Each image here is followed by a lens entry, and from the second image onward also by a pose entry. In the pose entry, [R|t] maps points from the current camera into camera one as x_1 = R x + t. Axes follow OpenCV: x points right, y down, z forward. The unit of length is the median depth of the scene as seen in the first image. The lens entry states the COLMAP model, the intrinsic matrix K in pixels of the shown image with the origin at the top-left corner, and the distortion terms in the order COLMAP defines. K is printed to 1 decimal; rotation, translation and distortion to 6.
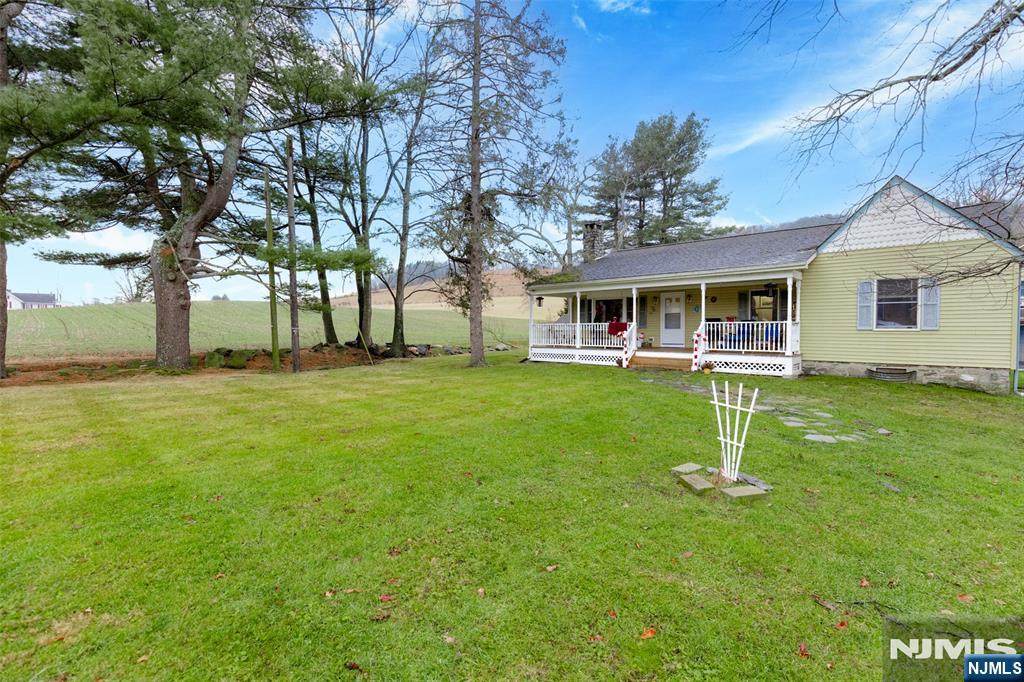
lens RADIAL K [[464.0, 0, 512.0], [0, 464.0, 341.0], [0, 0, 1]] dist [0.001139, 0.000145]
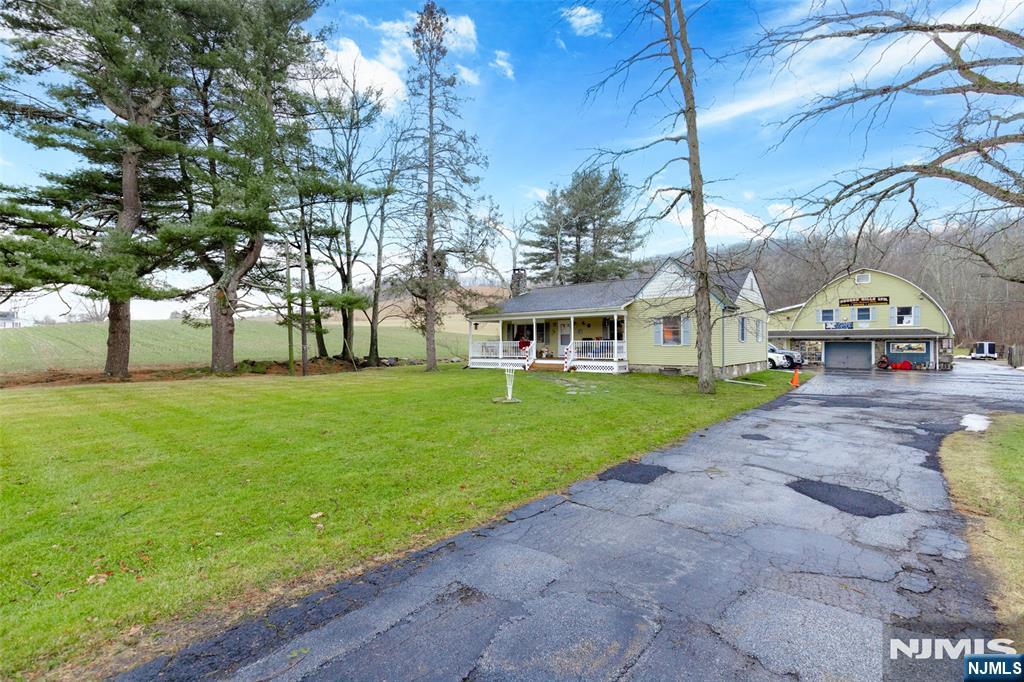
lens RADIAL K [[464.0, 0, 512.0], [0, 464.0, 341.0], [0, 0, 1]] dist [0.001139, 0.000145]
pose [[0.997626, -0.002824, 0.068805, 0.074748], [0.005149, 0.999421, -0.033631, 0.009865], [-0.068670, 0.033906, 0.997063, -0.452327]]
